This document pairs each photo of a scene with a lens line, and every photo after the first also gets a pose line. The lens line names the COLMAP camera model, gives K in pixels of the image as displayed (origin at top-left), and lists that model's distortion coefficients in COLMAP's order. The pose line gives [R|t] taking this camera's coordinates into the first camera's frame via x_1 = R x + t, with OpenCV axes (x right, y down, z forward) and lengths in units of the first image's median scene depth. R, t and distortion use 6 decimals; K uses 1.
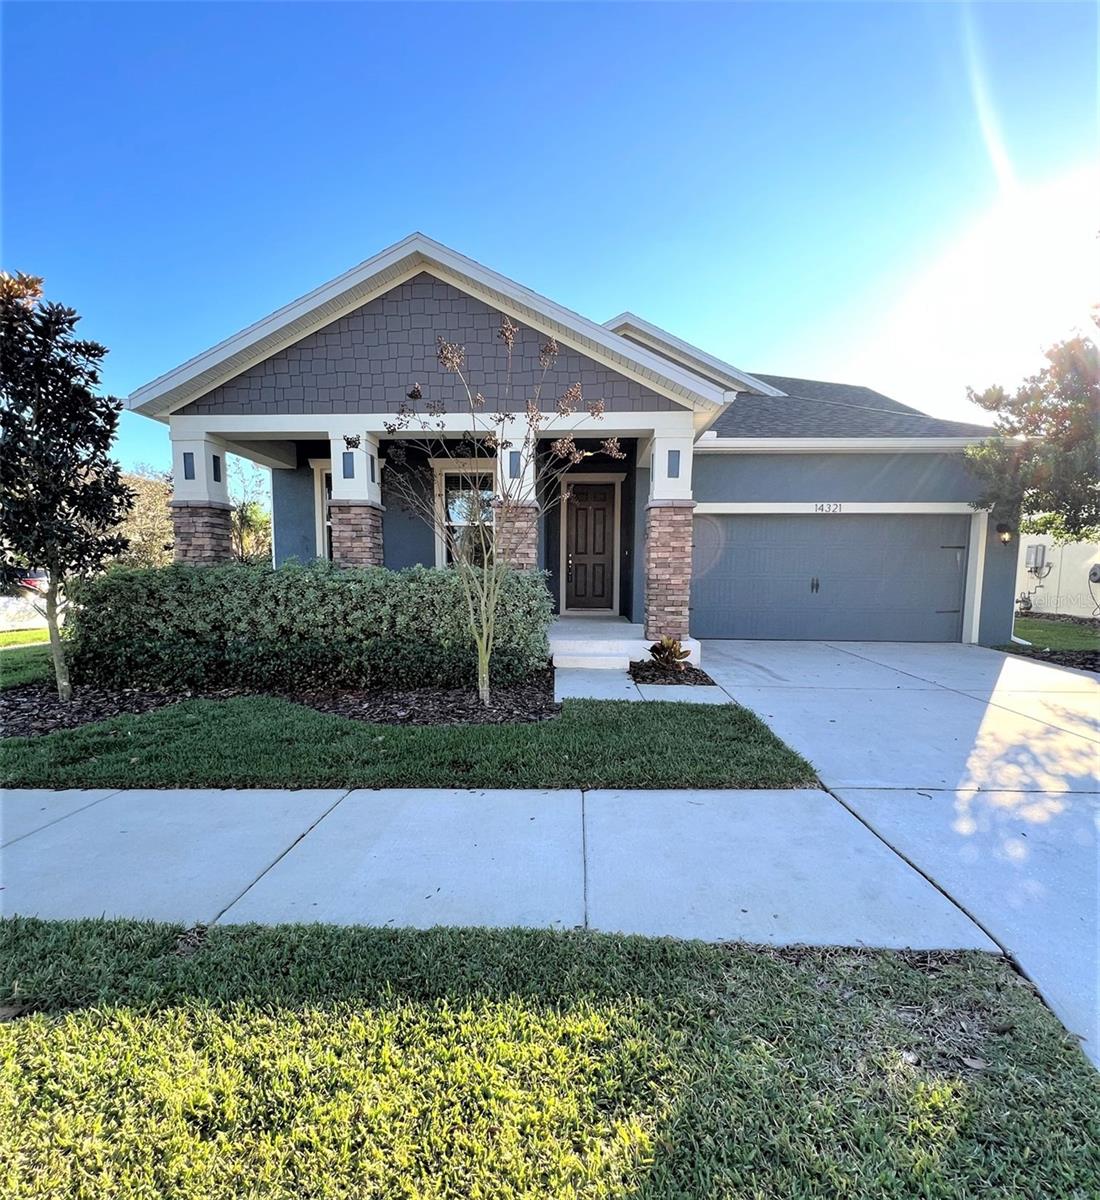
lens RADIAL K [[596.7, 0, 549.8], [0, 596.7, 638.0], [0, 0, 1]] dist [-0.001910, -0.001577]
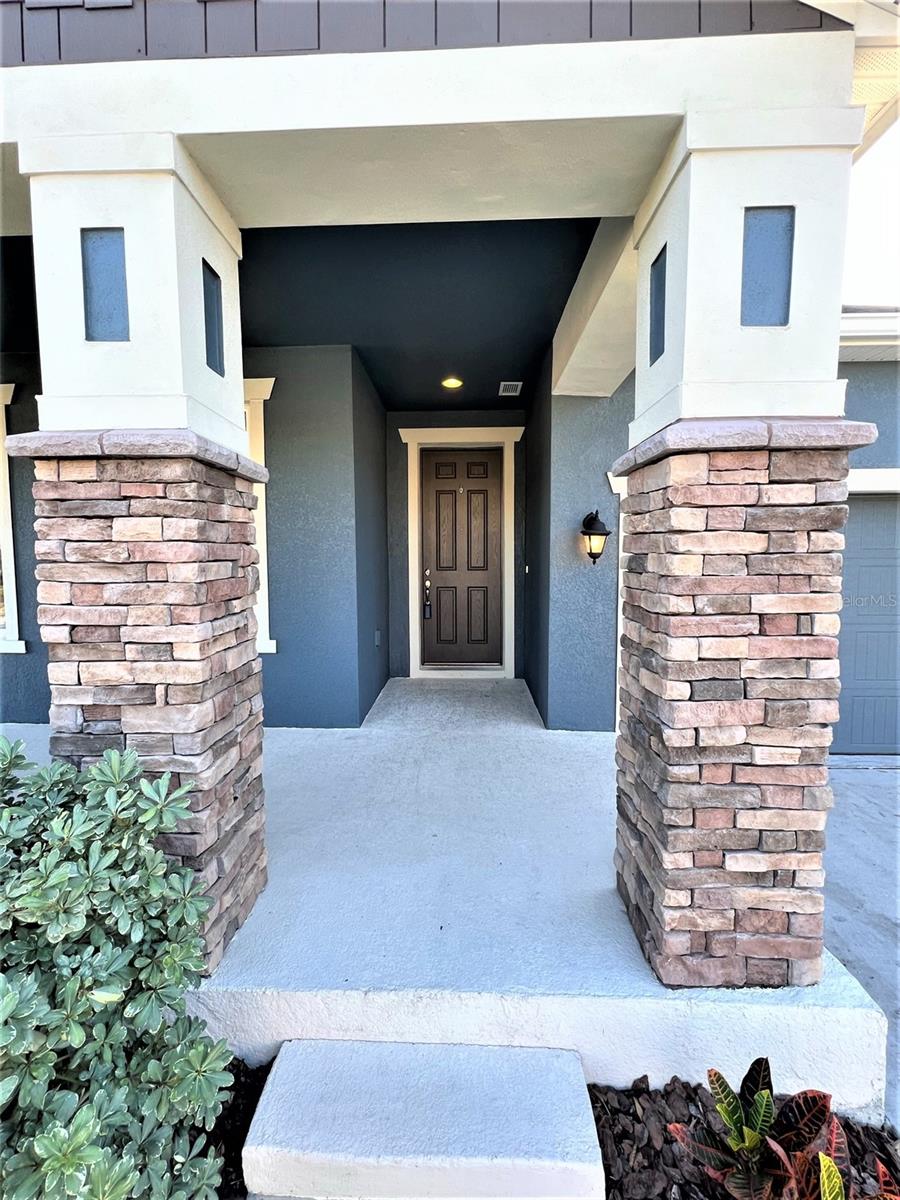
lens RADIAL K [[546.8, 0, 450.0], [0, 546.8, 600.0], [0, 0, 1]] dist [0.000405, 0.000222]
pose [[0.999761, -0.012195, 0.018120, 0.081028], [0.012875, 0.999198, -0.037928, -0.161087], [-0.017643, 0.038153, 0.999116, 0.828012]]
